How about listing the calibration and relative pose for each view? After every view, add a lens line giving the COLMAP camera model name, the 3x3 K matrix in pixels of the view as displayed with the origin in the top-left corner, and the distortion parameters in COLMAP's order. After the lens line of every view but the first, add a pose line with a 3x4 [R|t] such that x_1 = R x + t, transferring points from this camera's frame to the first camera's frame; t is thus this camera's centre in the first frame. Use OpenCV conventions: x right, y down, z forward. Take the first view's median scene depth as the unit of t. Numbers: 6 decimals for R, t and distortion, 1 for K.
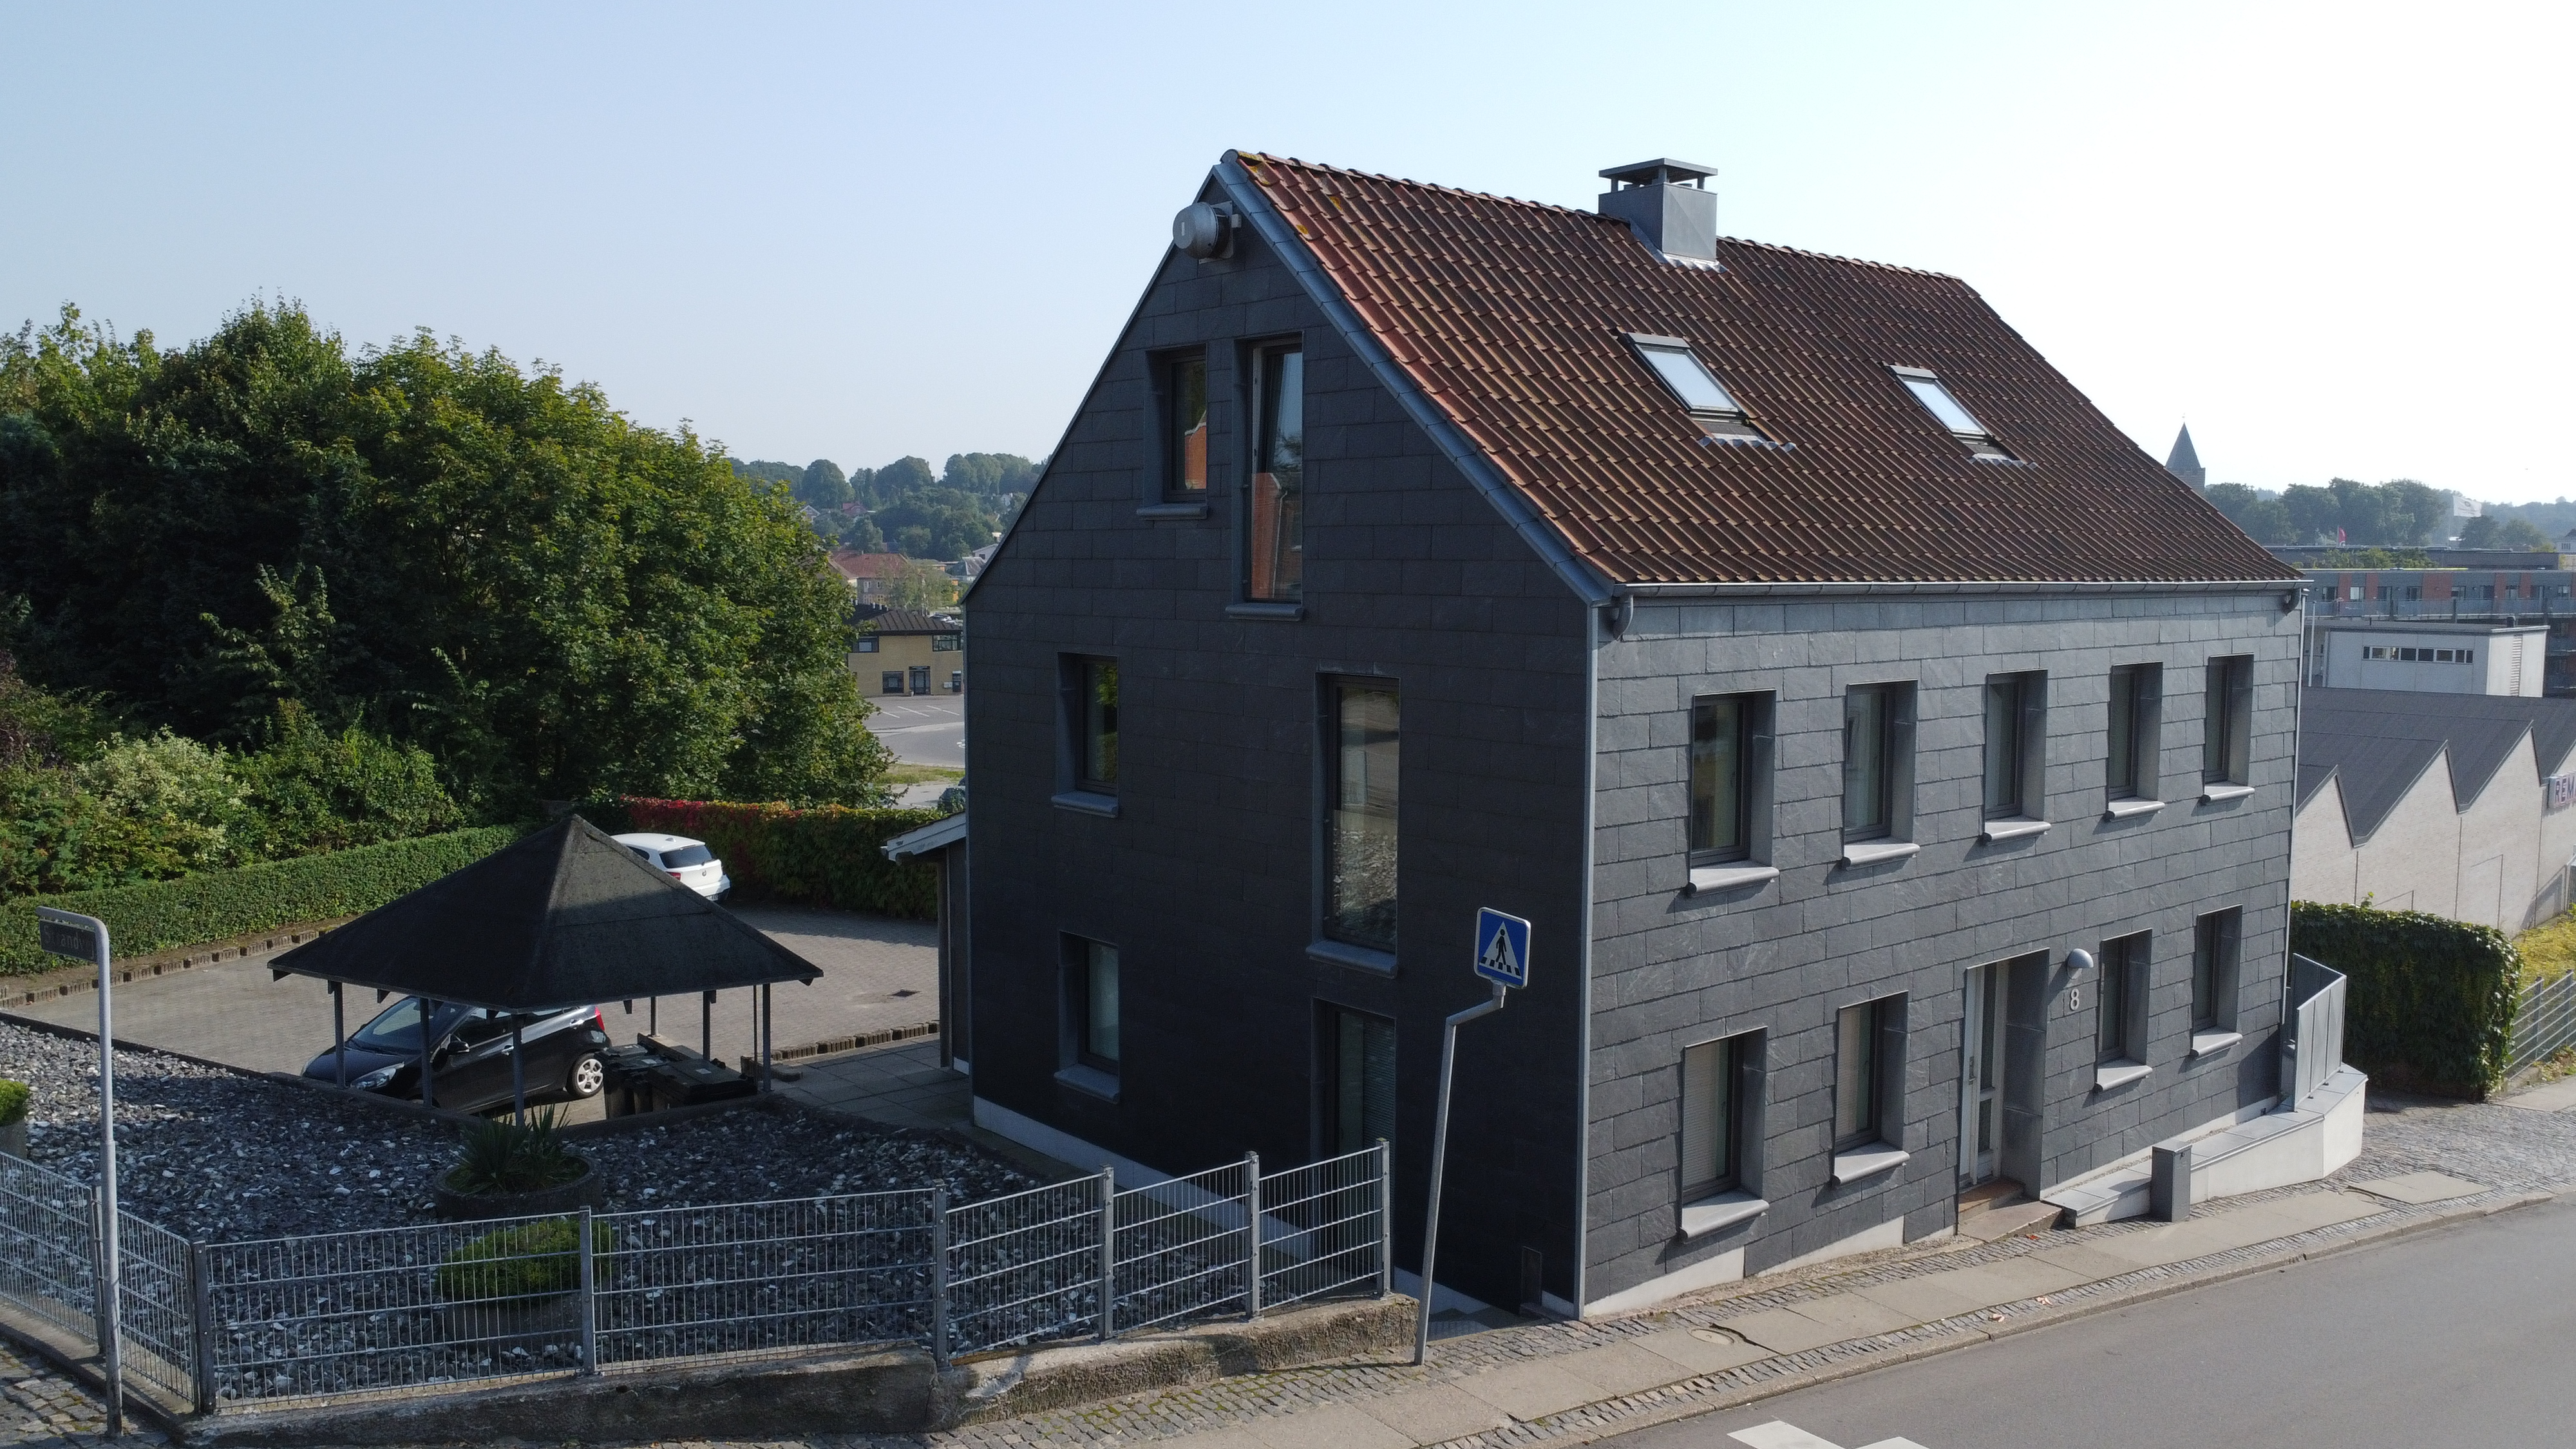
lens RADIAL K [[1916.2, 0, 1288.0], [0, 1916.2, 724.5], [0, 0, 1]] dist [0.005264, 0.001066]
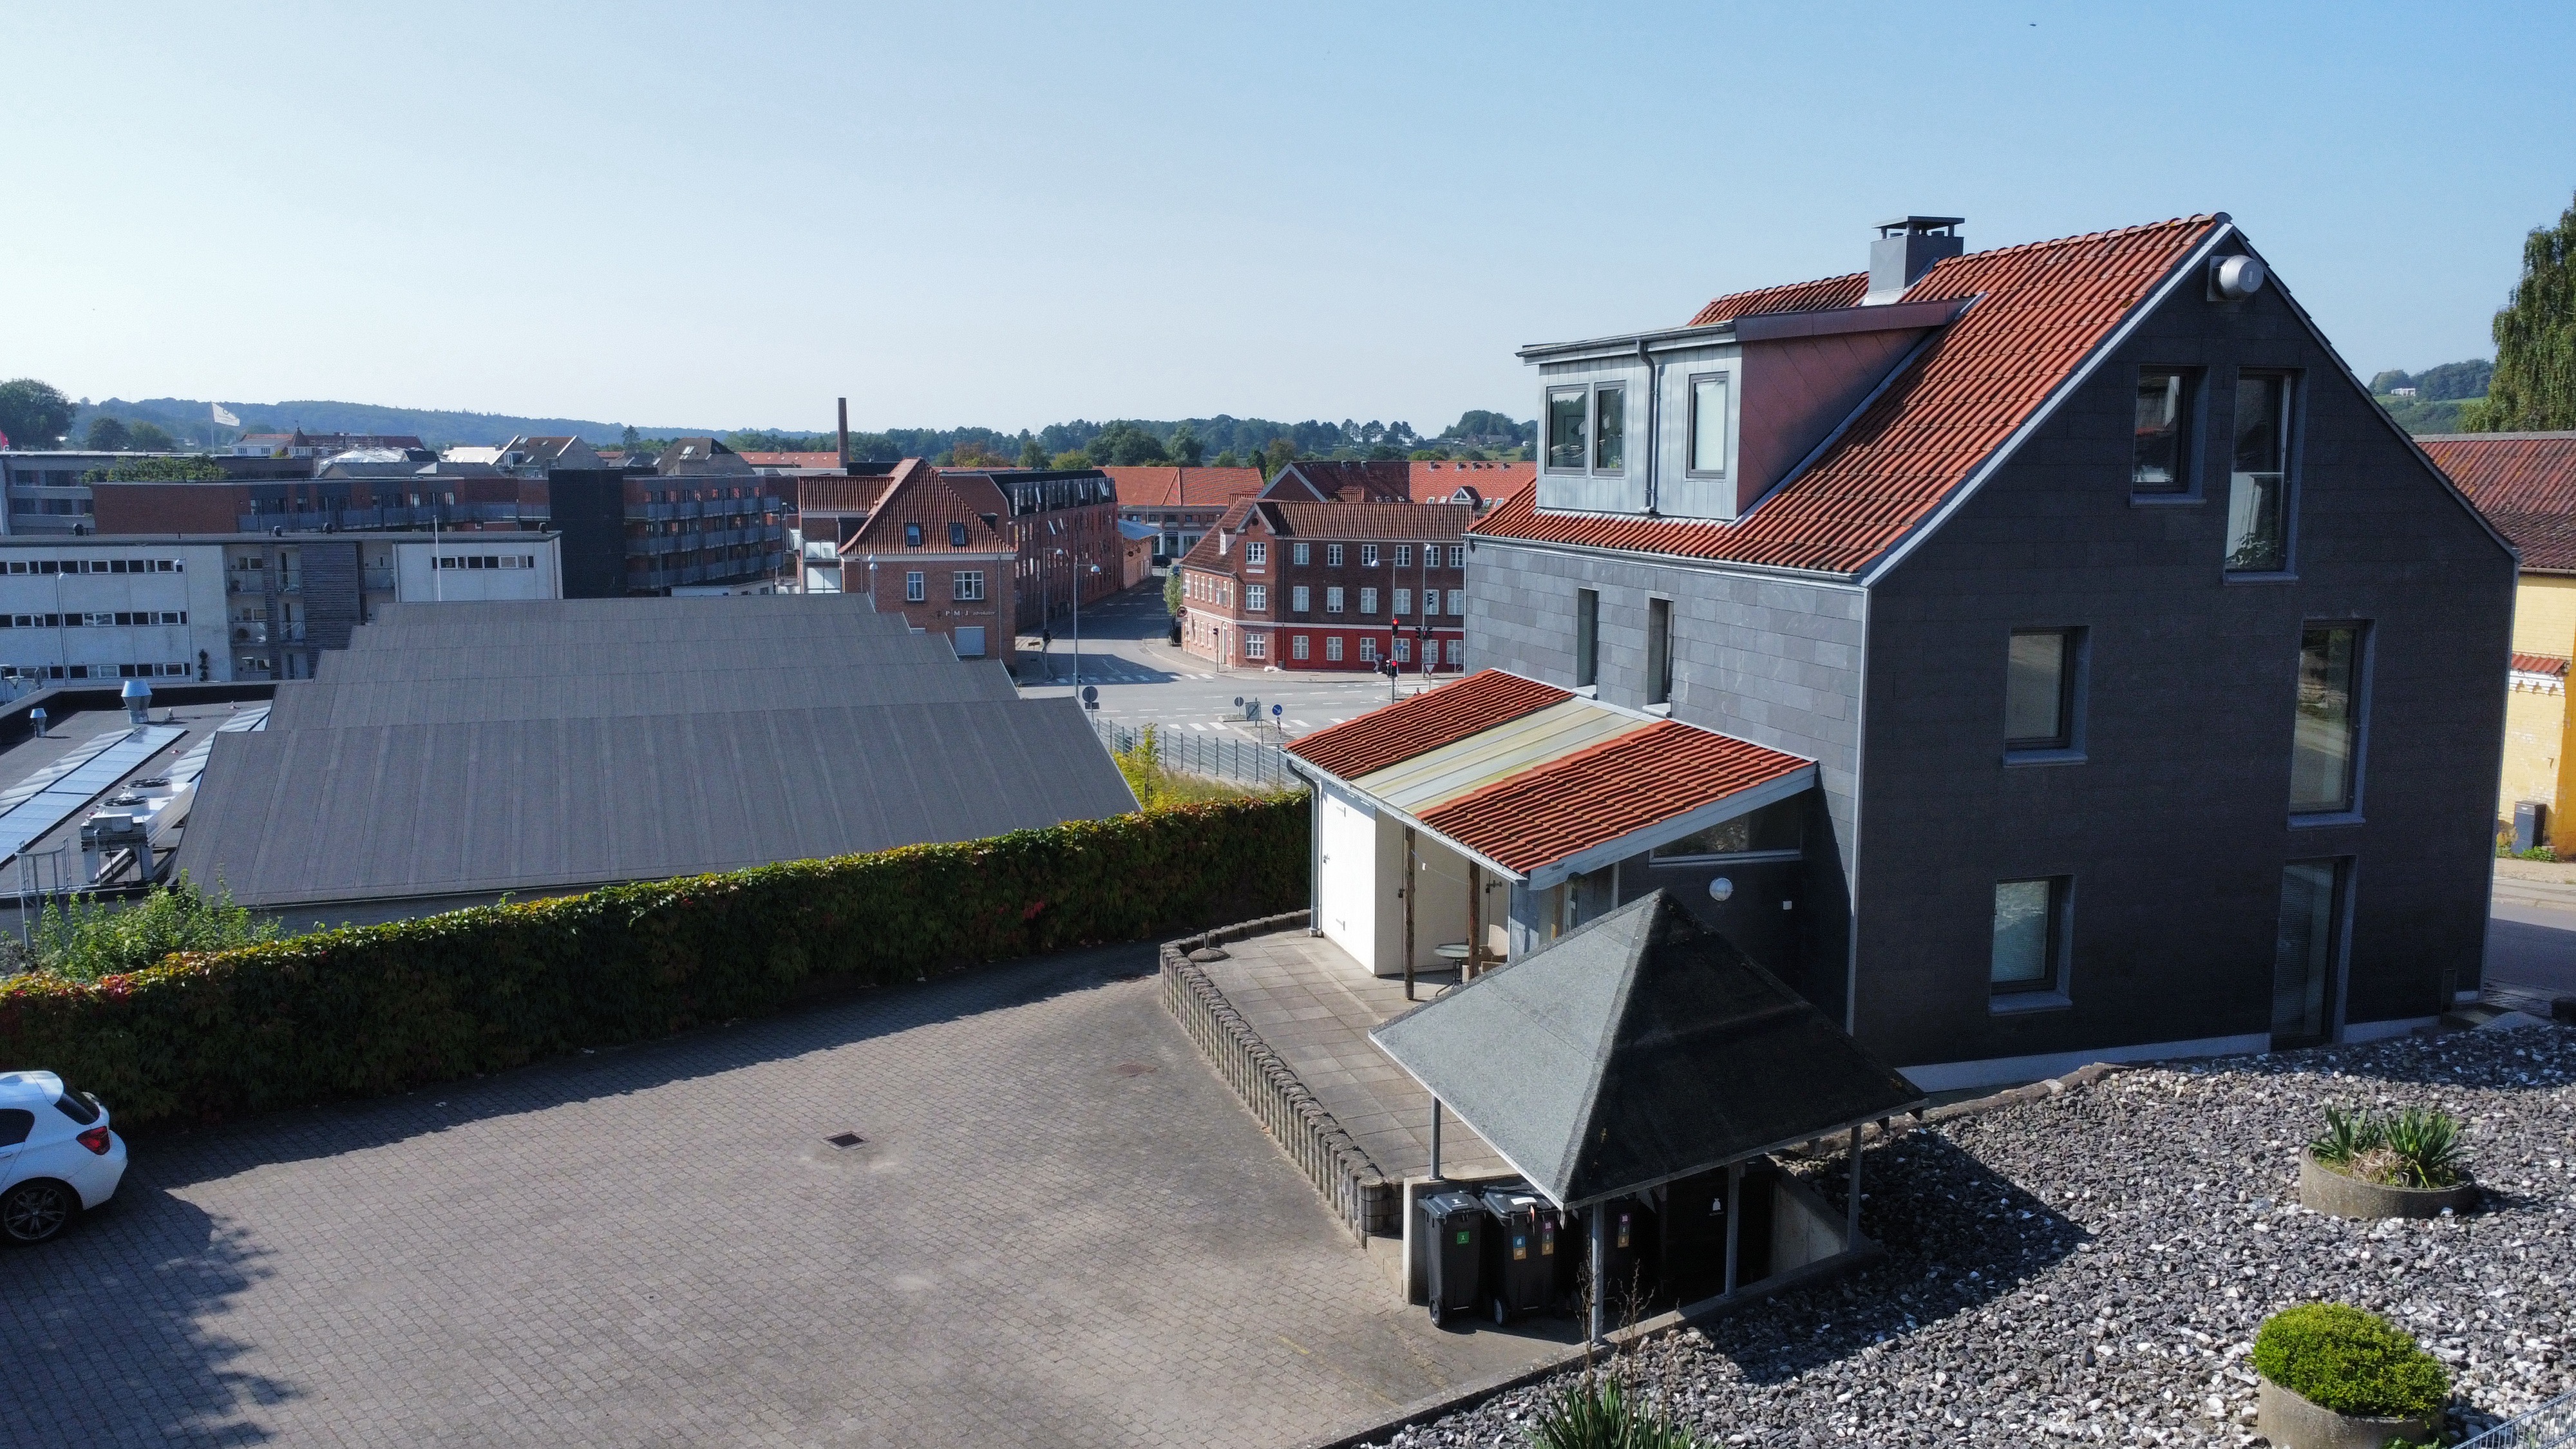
lens RADIAL K [[1916.2, 0, 1288.0], [0, 1916.2, 724.5], [0, 0, 1]] dist [0.005264, 0.001066]
pose [[0.402458, -0.126123, 0.906709, -1.236702], [0.079457, 0.991539, 0.102654, -0.123080], [-0.911984, 0.030731, 0.409074, 0.926026]]
